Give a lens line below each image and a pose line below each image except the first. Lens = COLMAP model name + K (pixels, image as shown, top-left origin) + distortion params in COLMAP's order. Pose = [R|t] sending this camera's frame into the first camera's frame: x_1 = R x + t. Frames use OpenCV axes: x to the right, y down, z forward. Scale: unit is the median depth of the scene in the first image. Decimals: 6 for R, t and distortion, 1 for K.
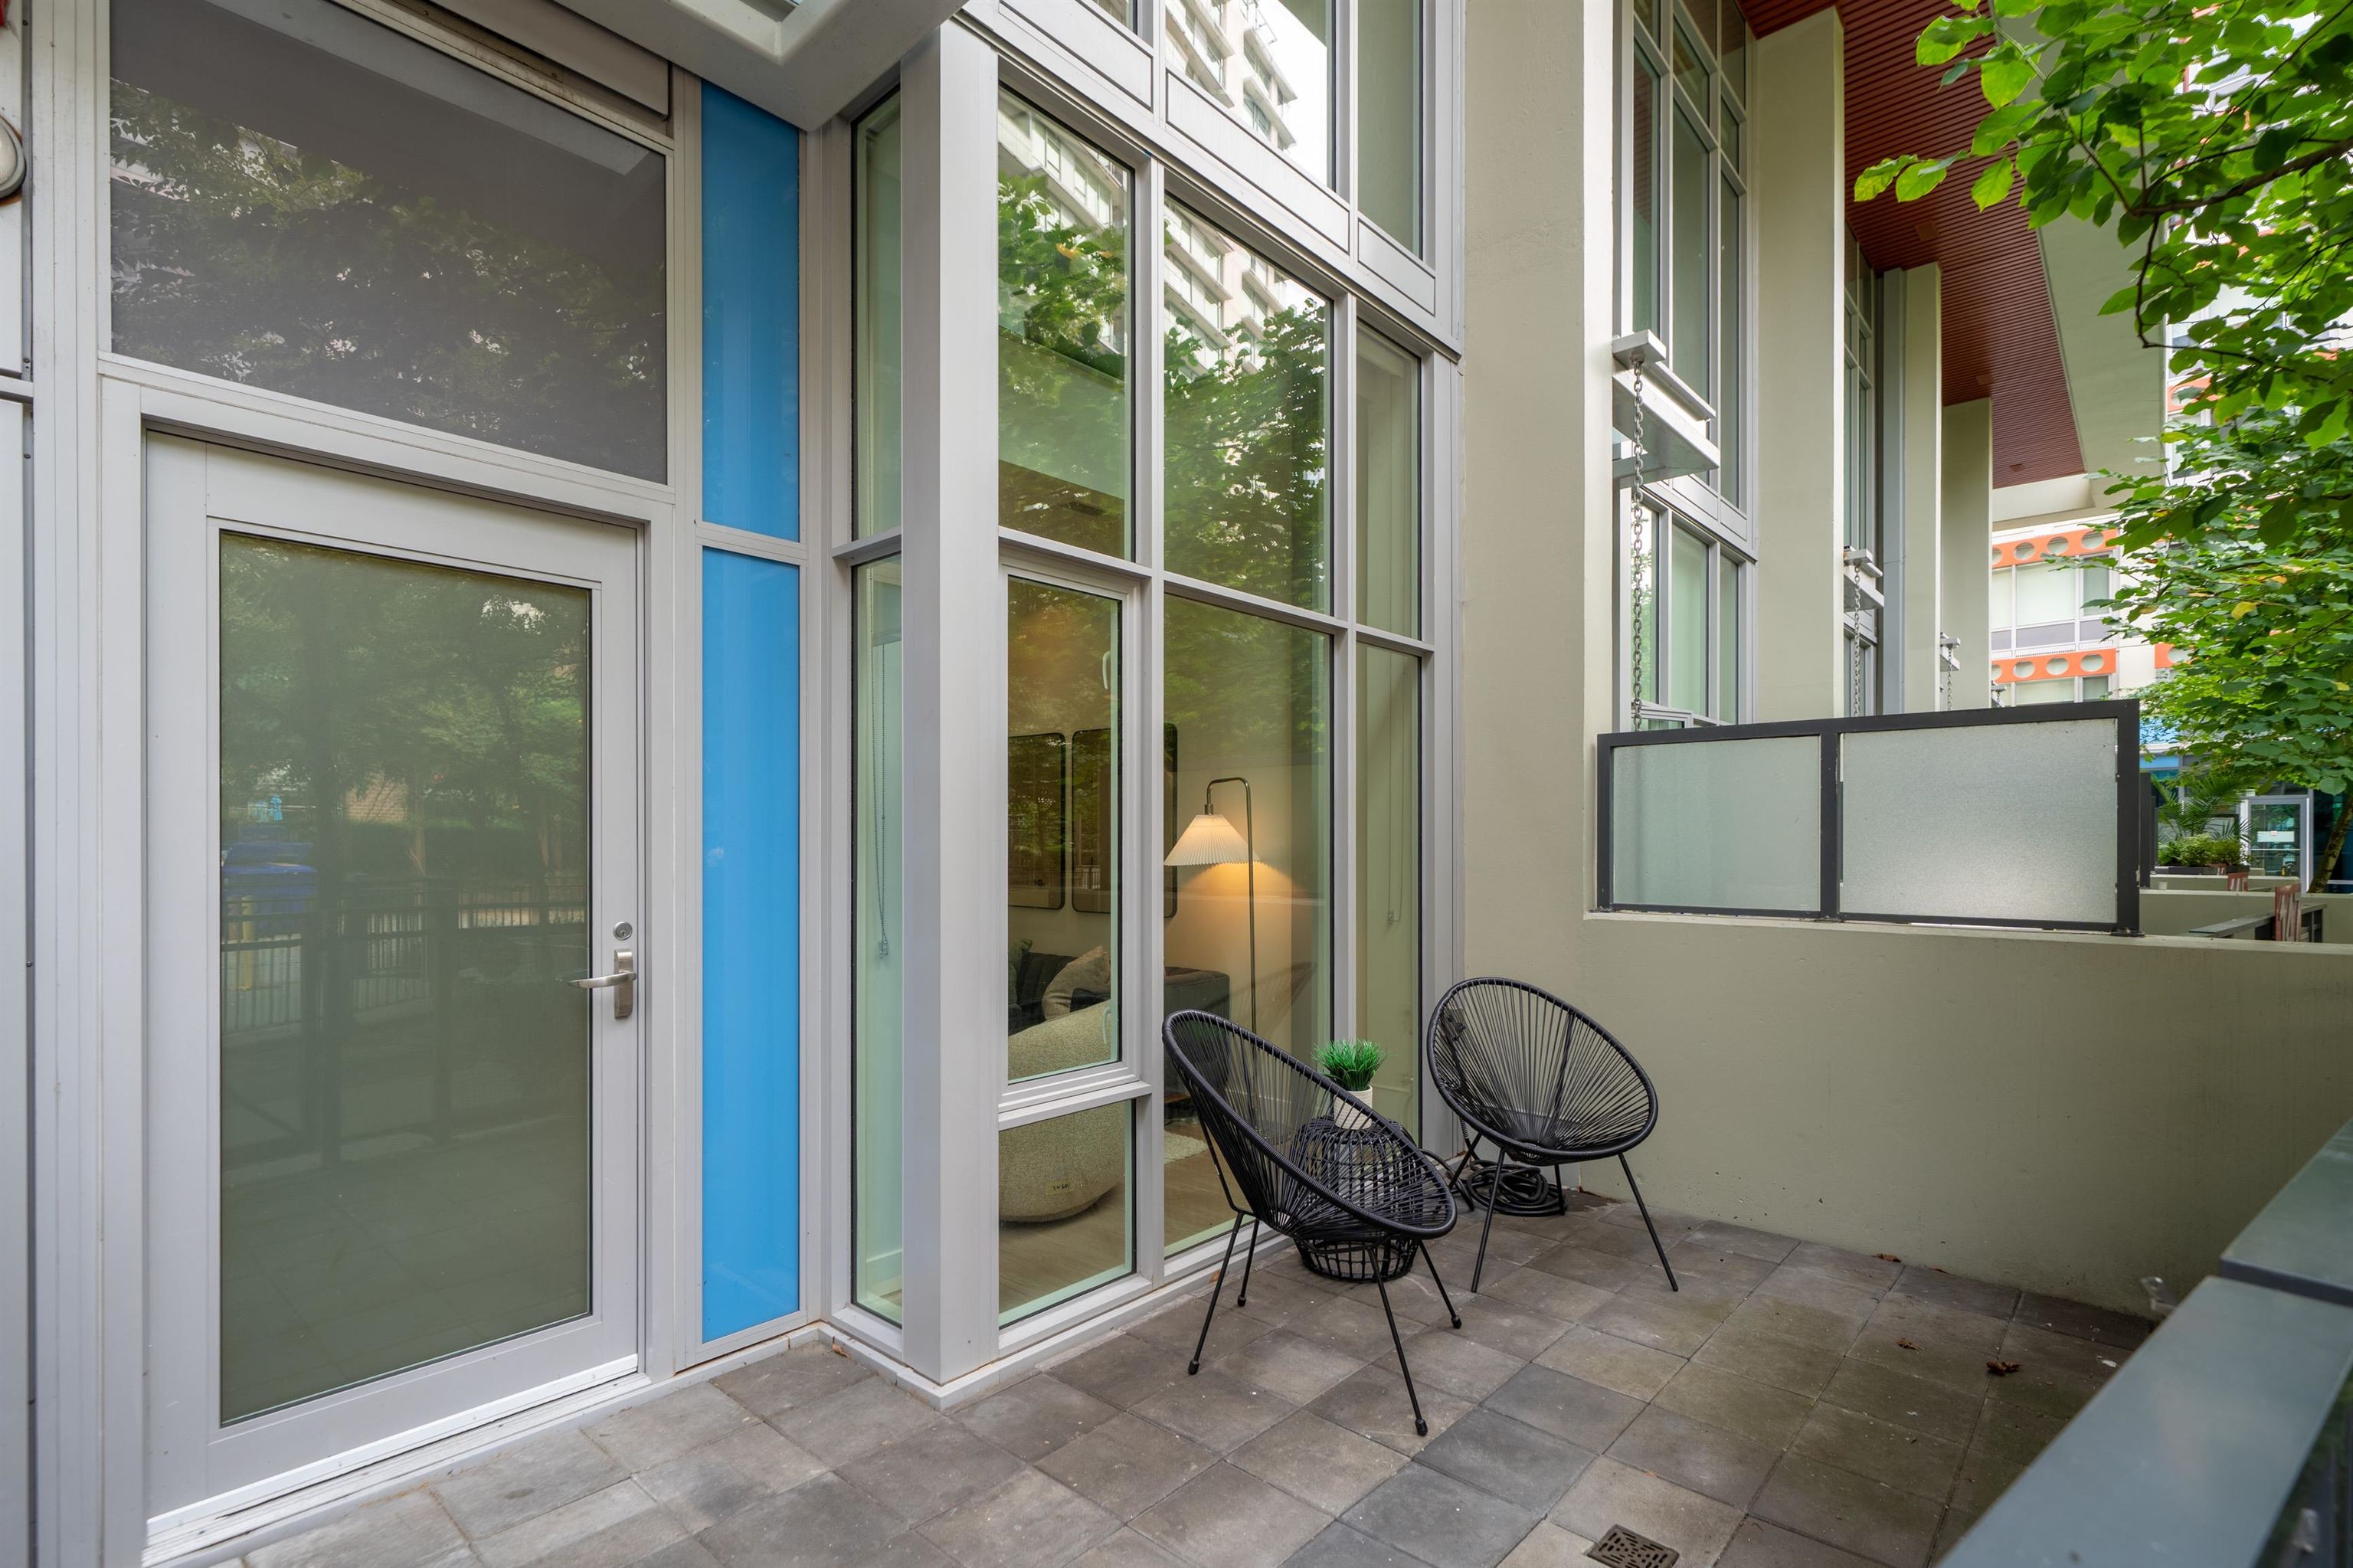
lens RADIAL K [[1086.2, 0, 1182.2], [0, 1086.2, 843.5], [0, 0, 1]] dist [-0.000311, 0.000068]
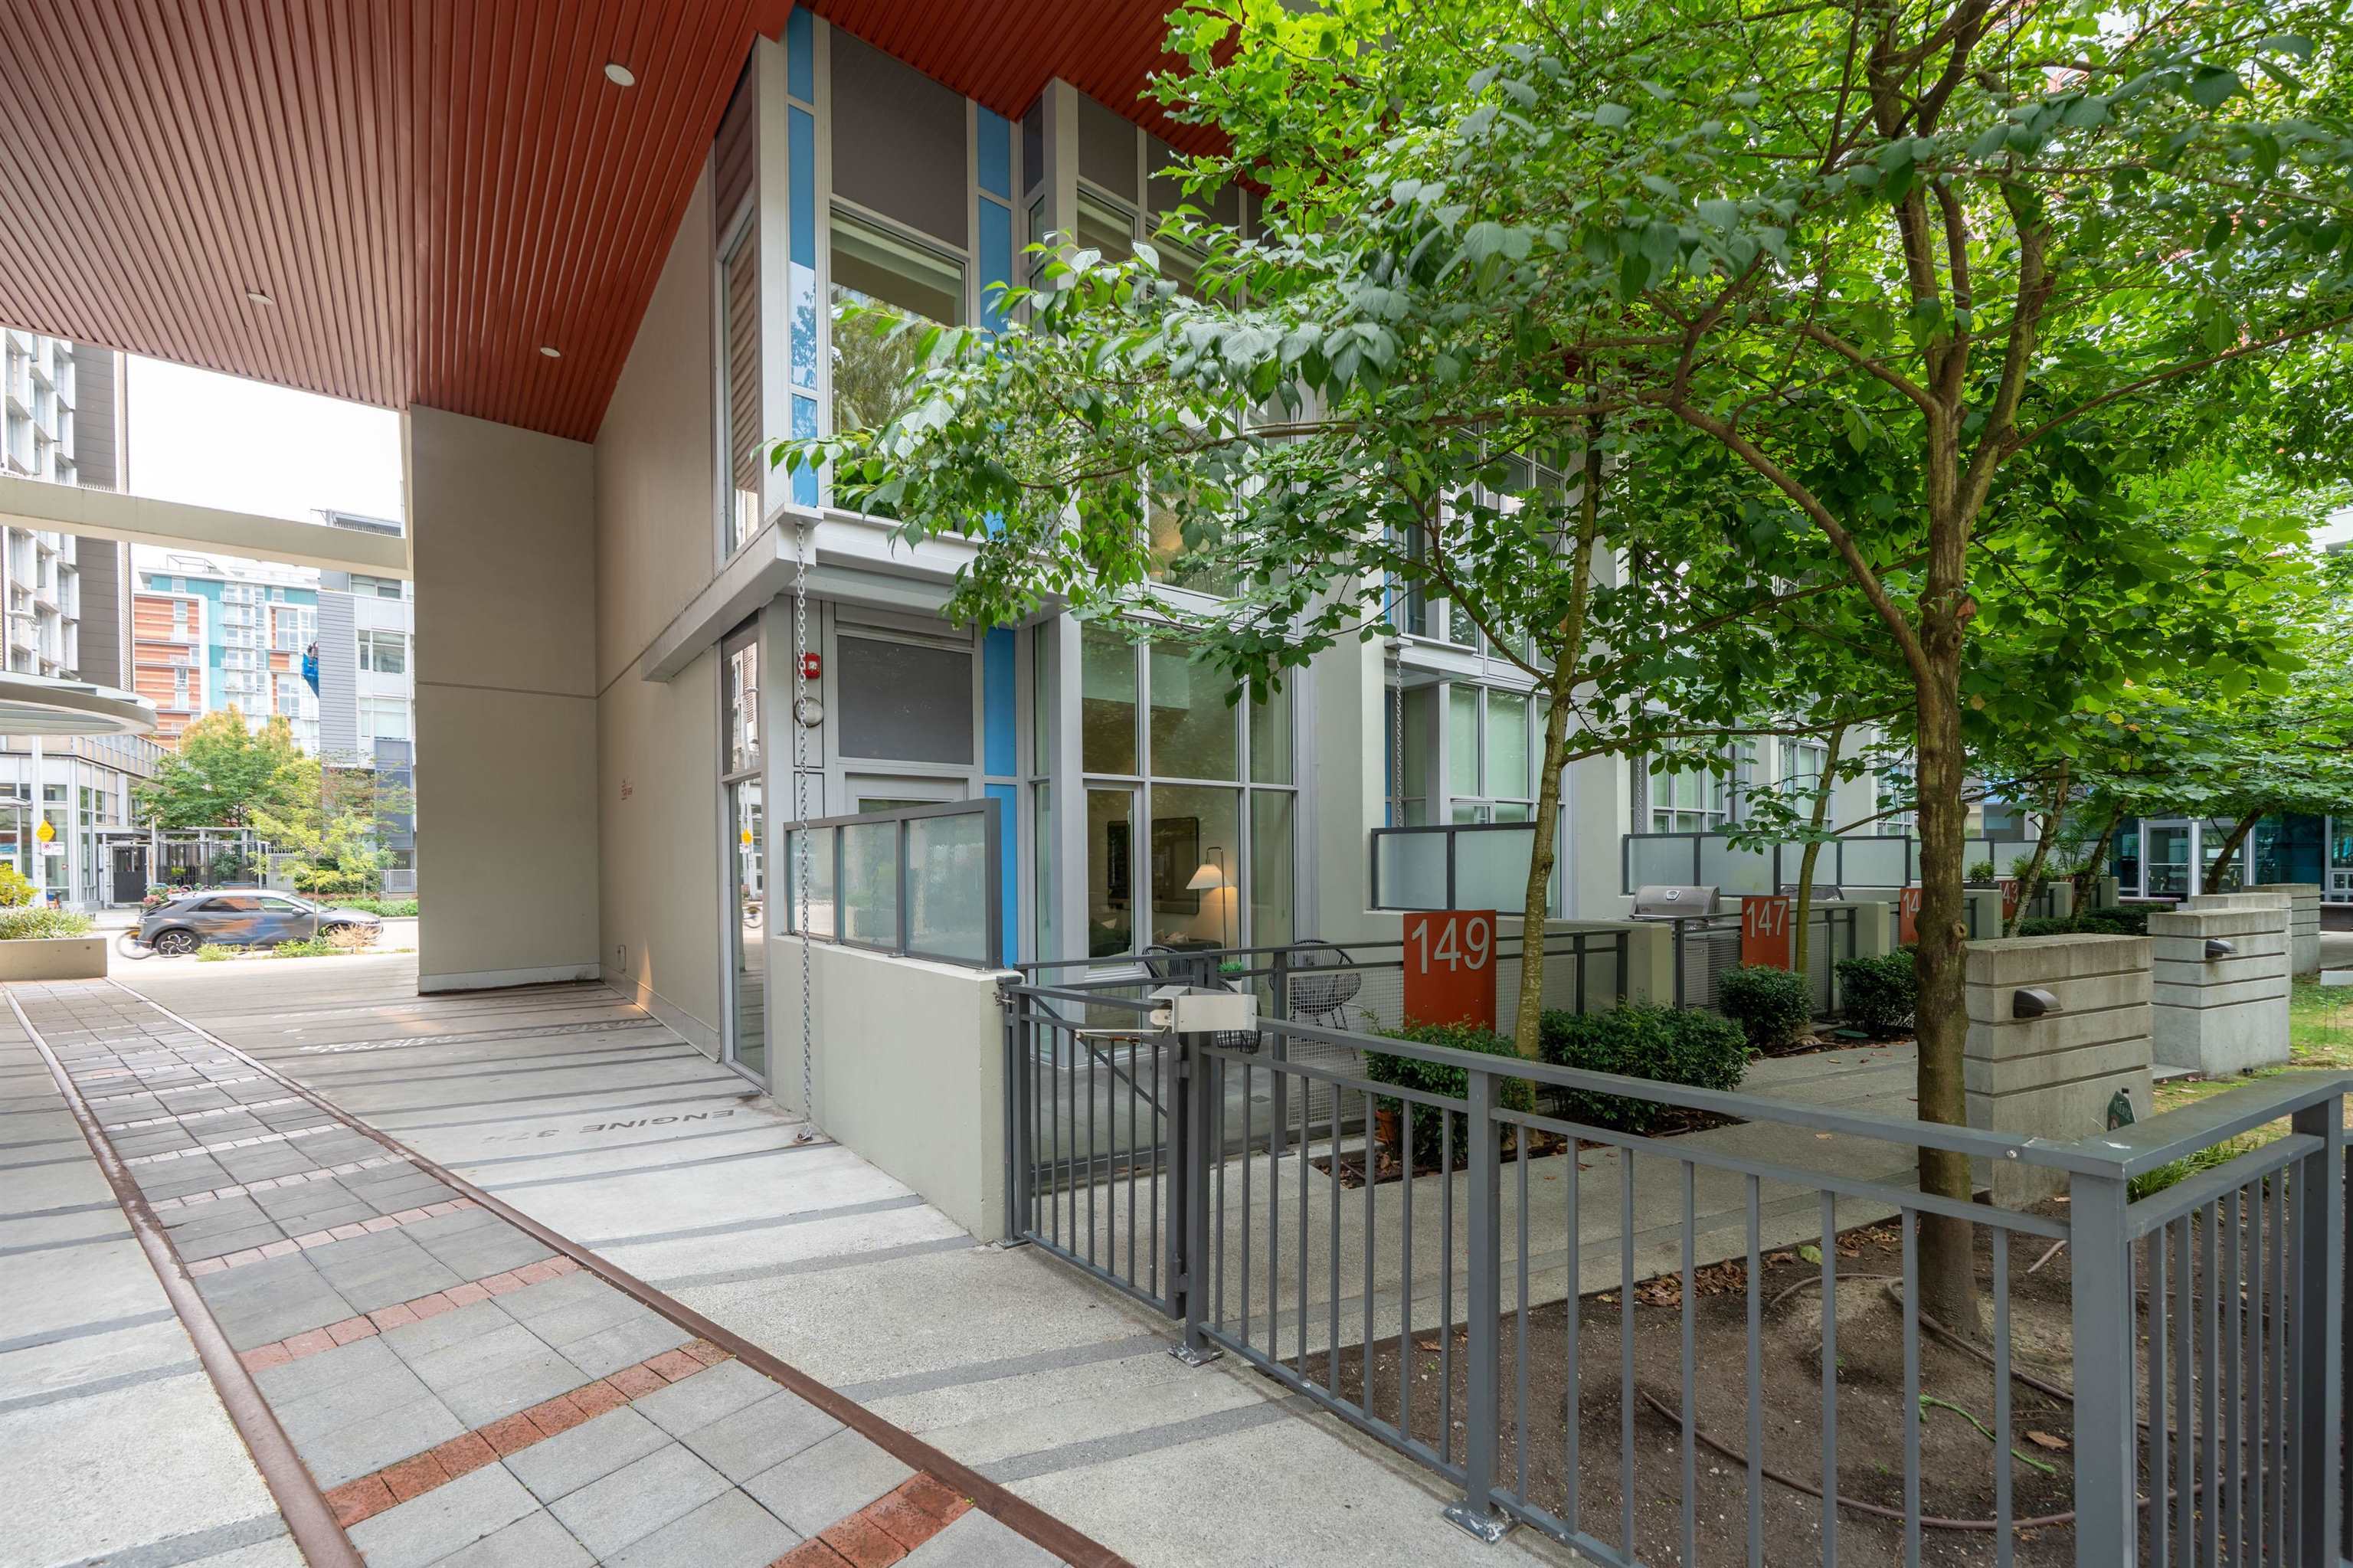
lens RADIAL K [[950.3, 0, 1199.9], [0, 950.3, 866.2], [0, 0, 1]] dist [0.000622, 0.000006]
pose [[0.987818, -0.006414, -0.155483, 0.466383], [0.007078, 0.999968, 0.003716, -0.048893], [0.155454, -0.004772, 0.987832, -1.270676]]
